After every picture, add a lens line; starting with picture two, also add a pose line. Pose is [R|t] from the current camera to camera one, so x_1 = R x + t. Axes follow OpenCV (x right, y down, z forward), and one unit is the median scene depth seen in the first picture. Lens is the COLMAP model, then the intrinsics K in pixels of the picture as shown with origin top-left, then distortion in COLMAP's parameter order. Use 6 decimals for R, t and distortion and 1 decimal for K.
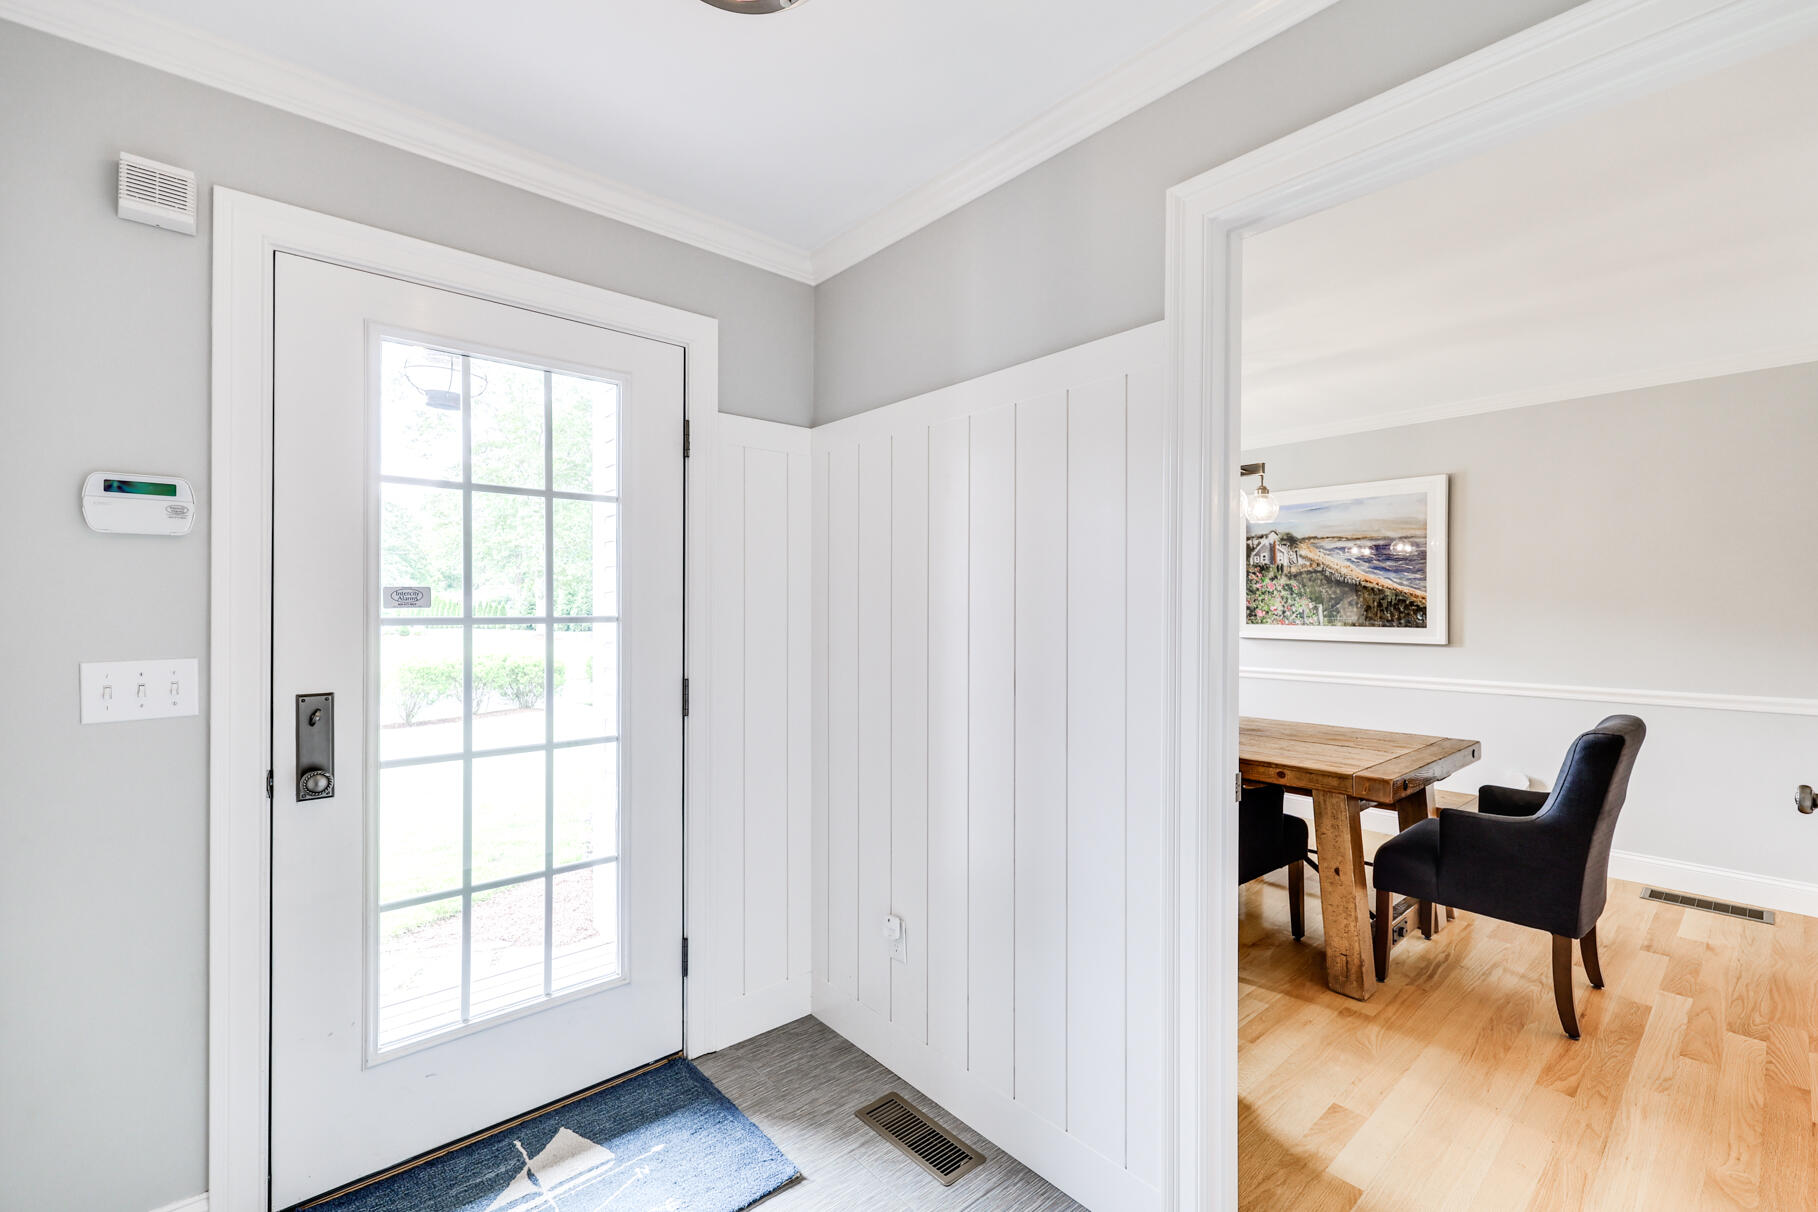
lens RADIAL K [[791.4, 0, 909.0], [0, 791.4, 611.0], [0, 0, 1]] dist [0.000069, -0.000003]
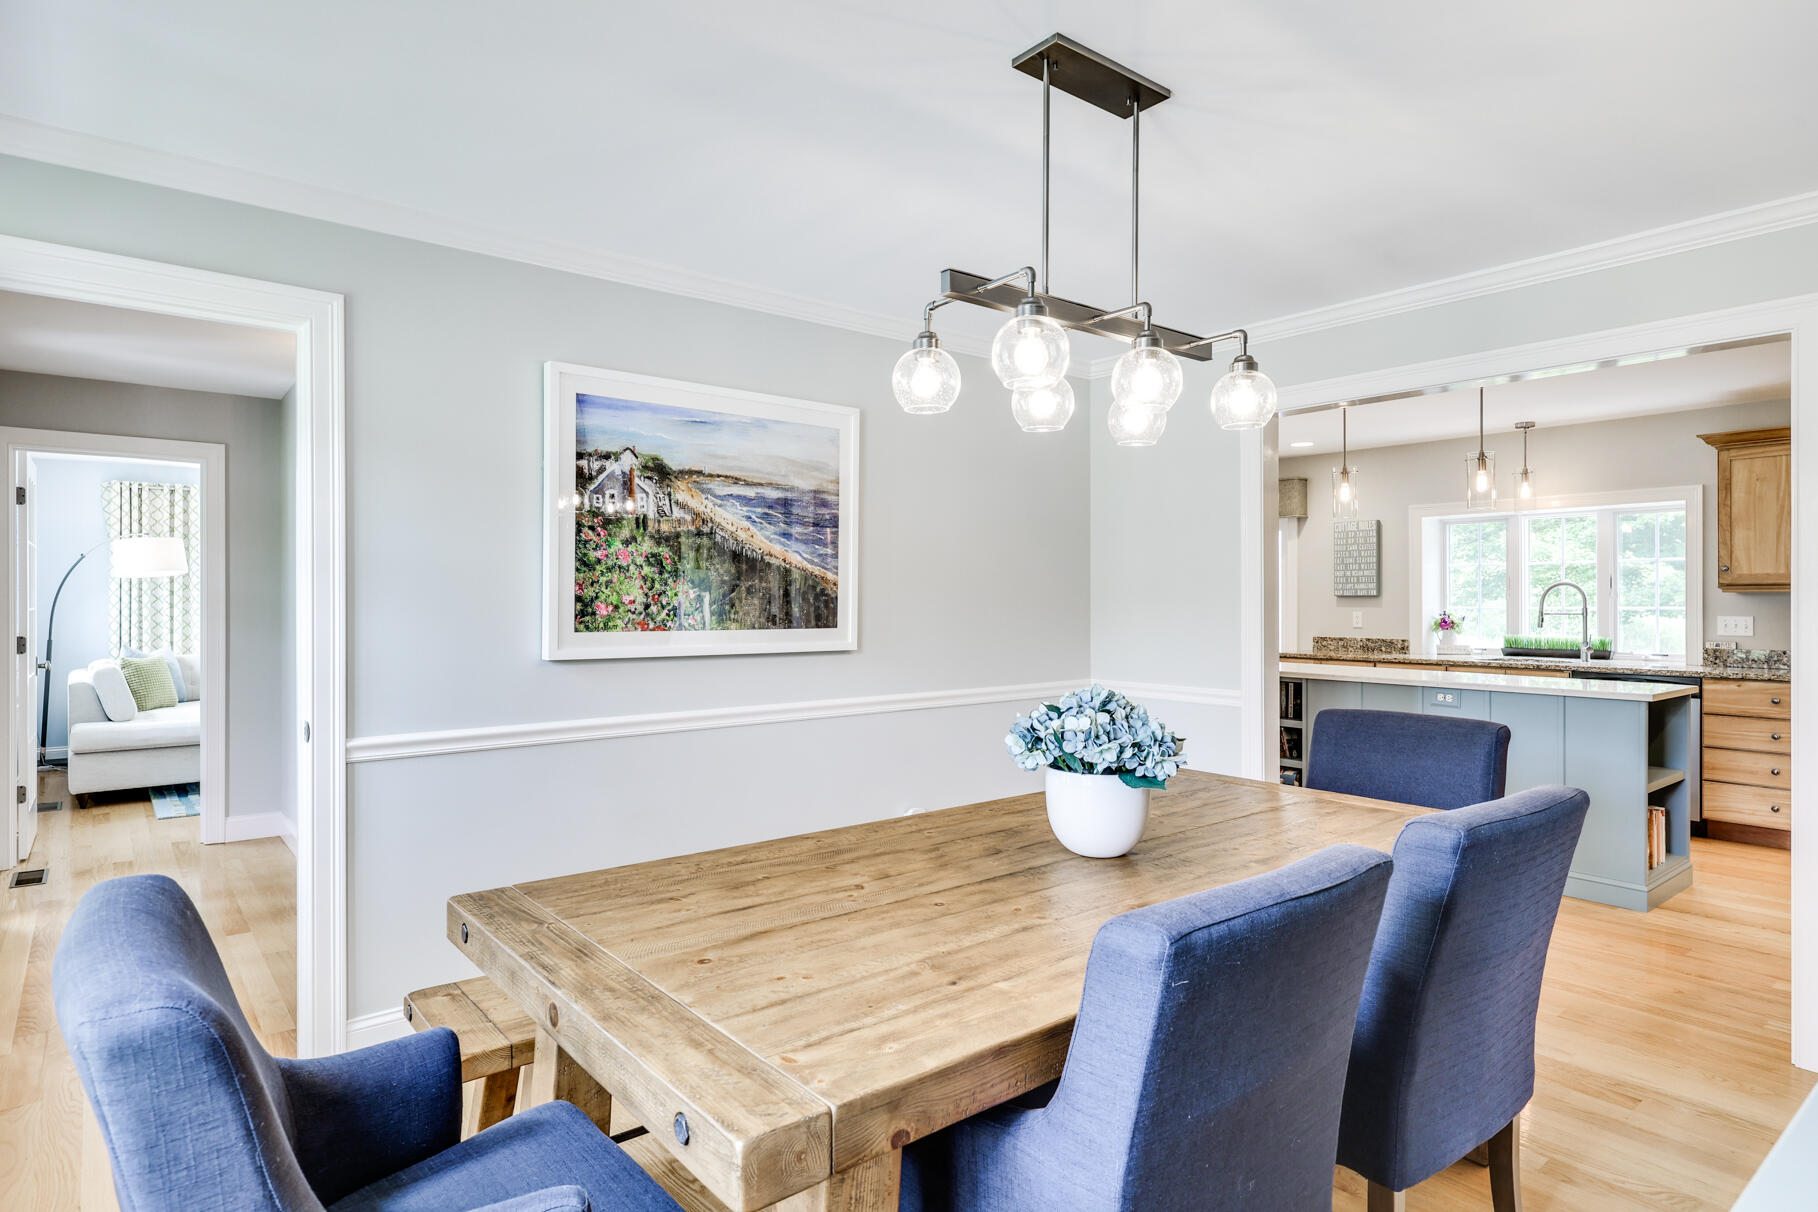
lens RADIAL K [[1022.1, 0, 908.0], [0, 1022.1, 595.3], [0, 0, 1]] dist [0.001609, 0.000027]
pose [[0.033763, -0.006557, 0.999408, -0.200918], [-0.004730, 0.999966, 0.006721, -0.011546], [-0.999419, -0.004954, 0.033731, 0.814662]]
